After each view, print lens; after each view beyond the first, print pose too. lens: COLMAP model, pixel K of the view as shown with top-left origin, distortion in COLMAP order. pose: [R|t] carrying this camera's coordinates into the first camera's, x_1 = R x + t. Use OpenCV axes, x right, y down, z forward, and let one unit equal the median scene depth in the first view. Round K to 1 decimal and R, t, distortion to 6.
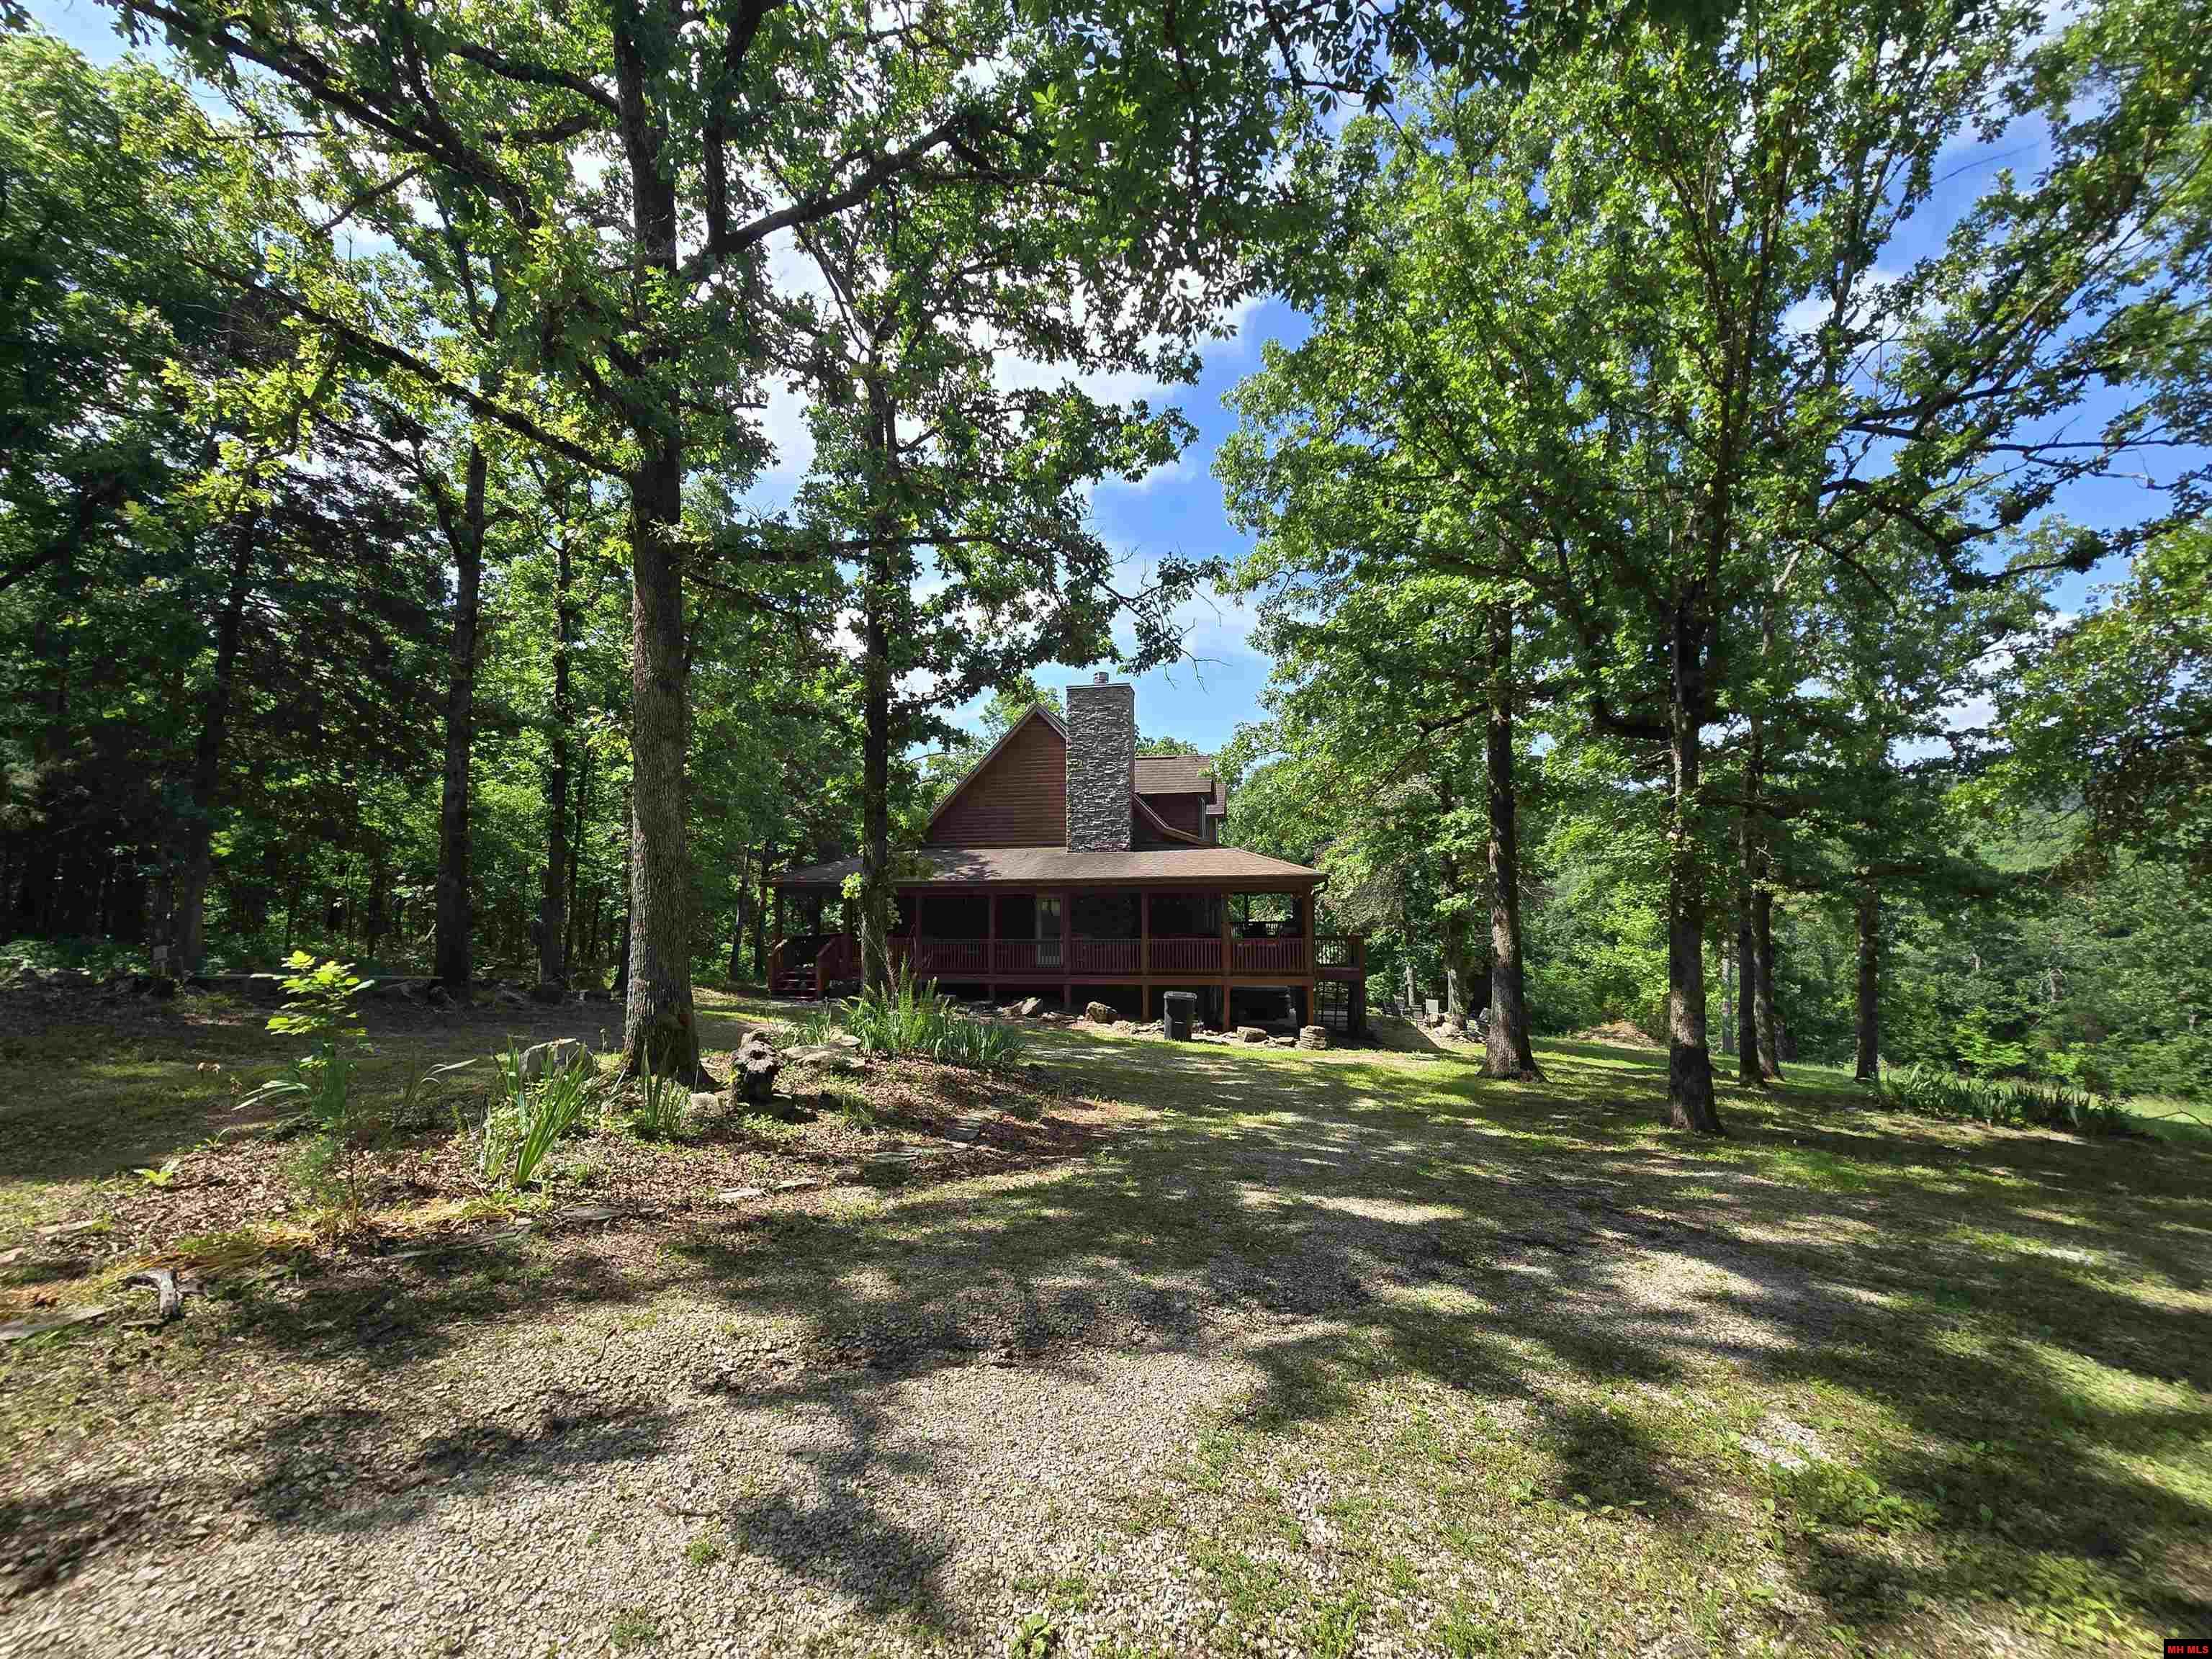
lens RADIAL K [[907.2, 0, 1094.8], [0, 907.2, 849.0], [0, 0, 1]] dist [-0.002466, 0.000521]
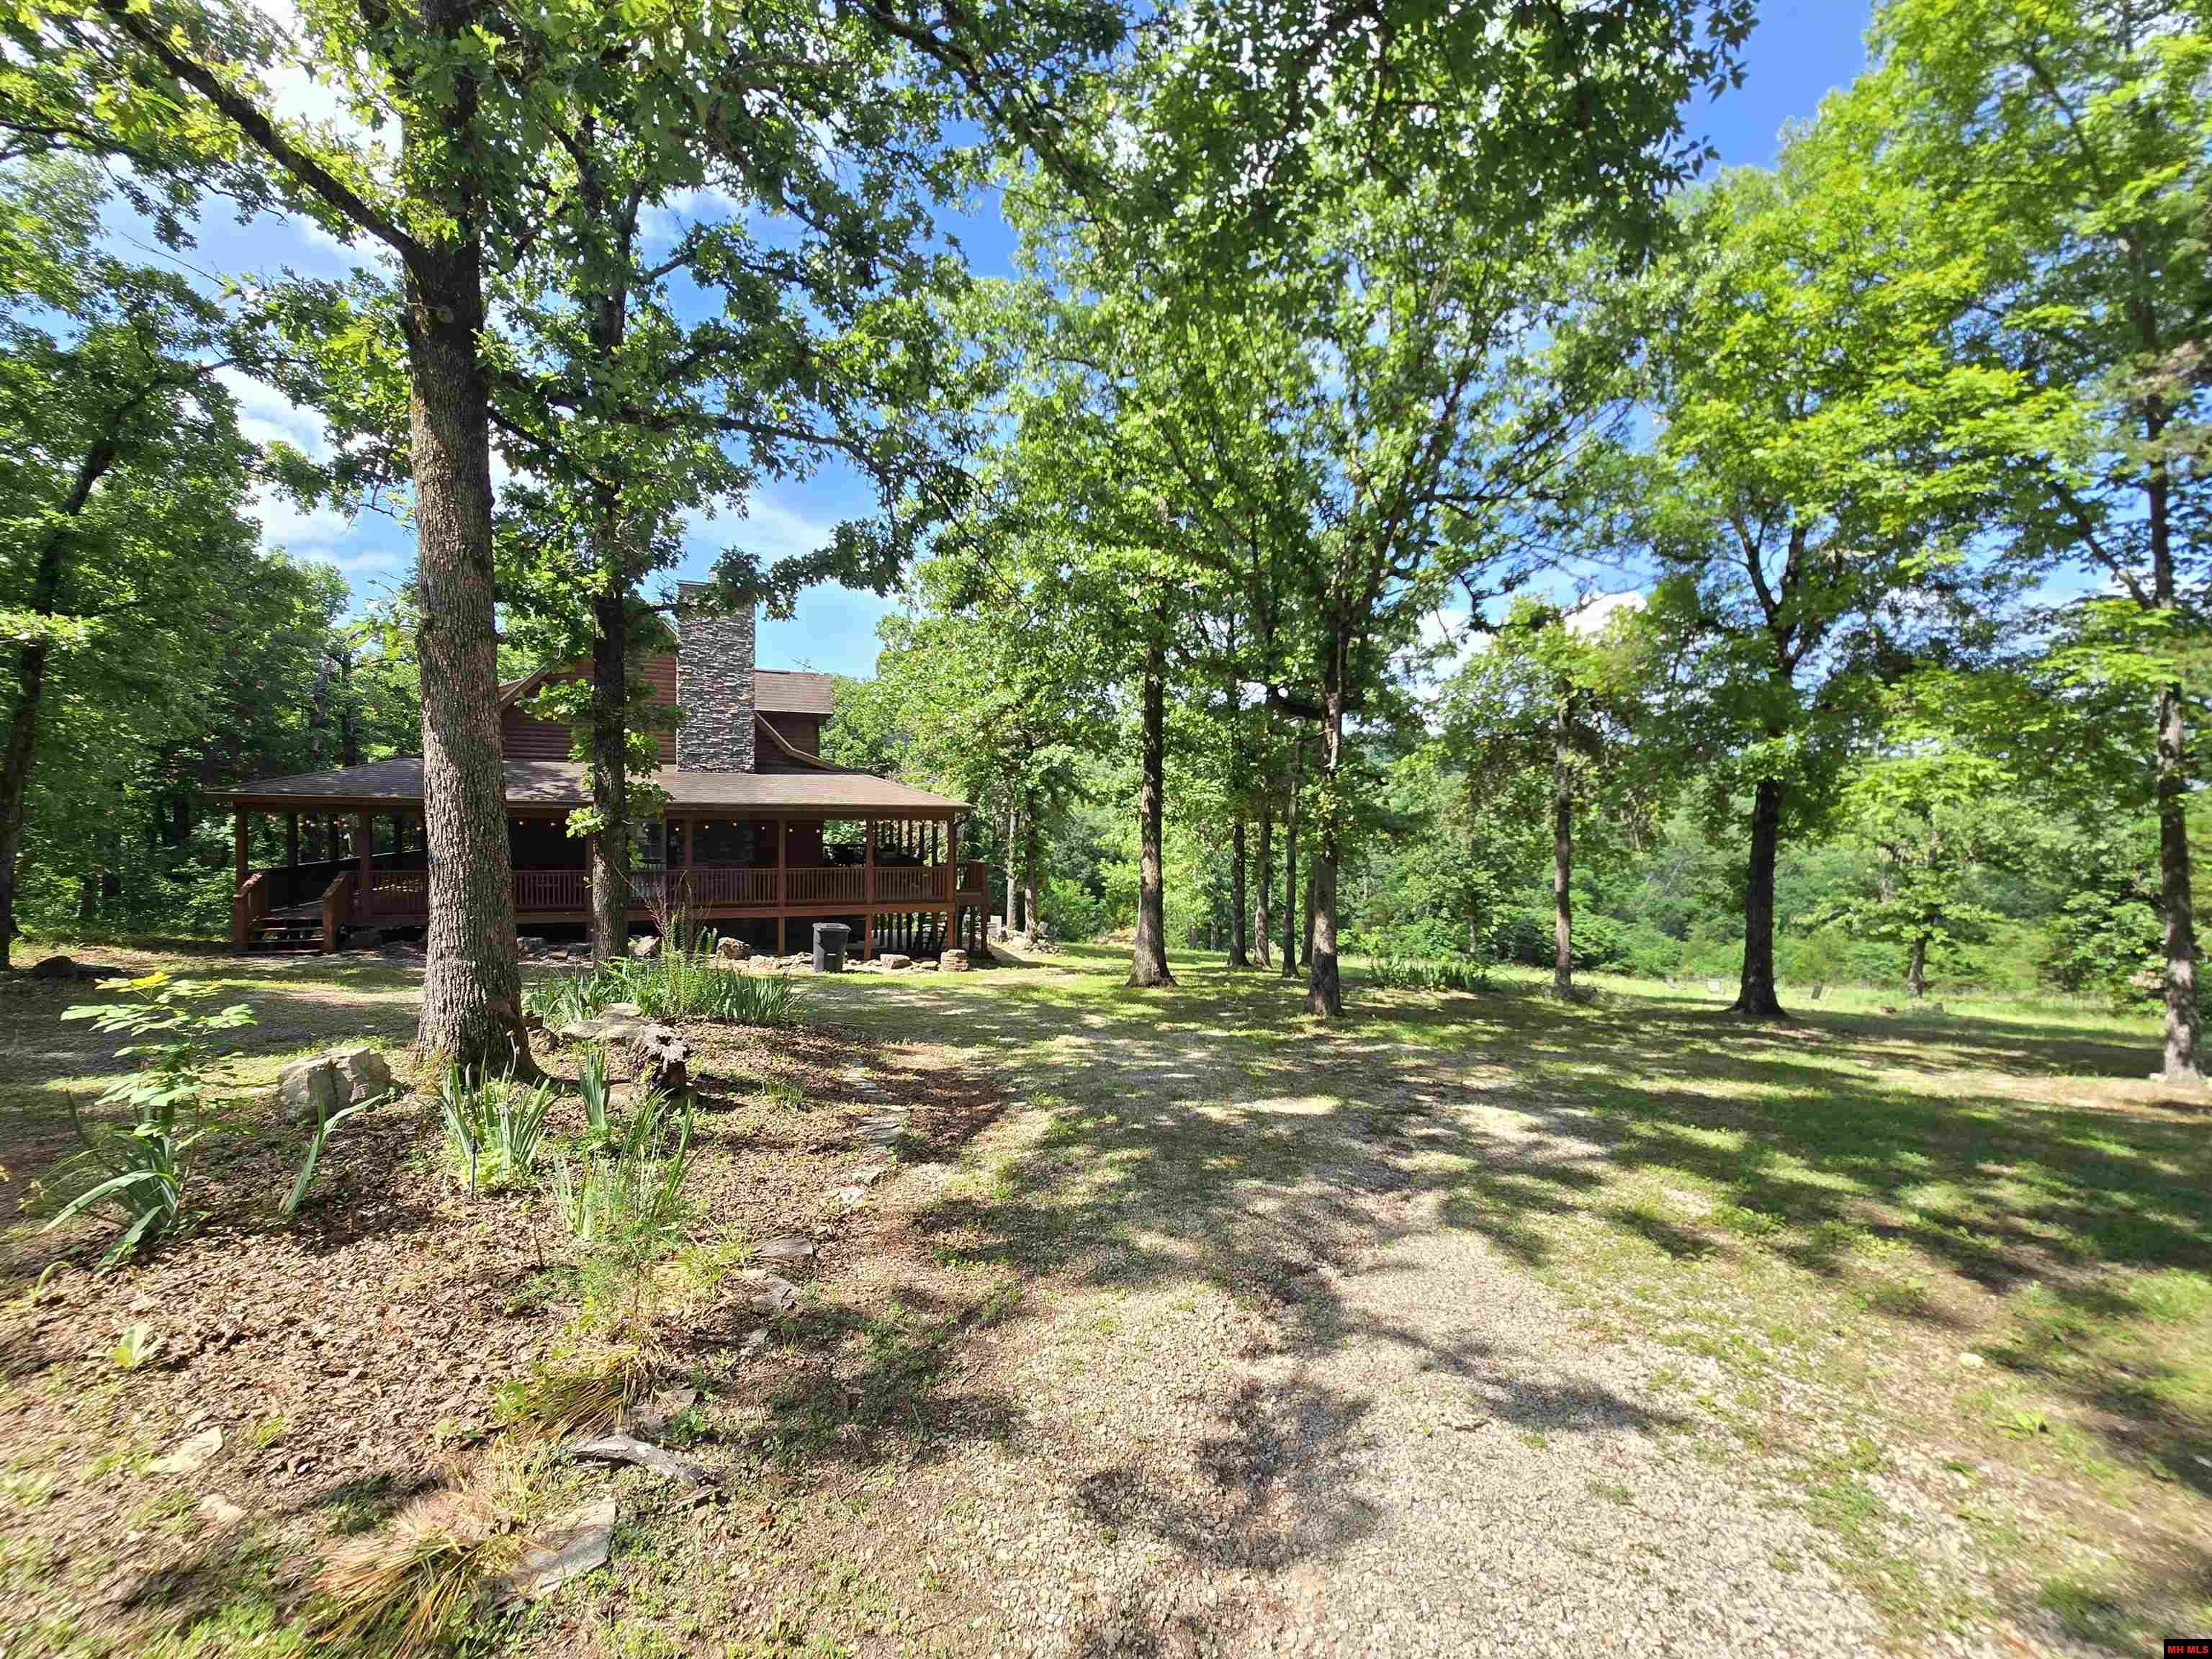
lens RADIAL K [[907.2, 0, 1094.8], [0, 907.2, 849.0], [0, 0, 1]] dist [-0.002466, 0.000521]
pose [[0.845137, -0.000254, 0.534550, -0.283989], [-0.050399, 0.995507, 0.080155, -0.021329], [-0.532169, -0.094683, 0.841327, 0.059017]]
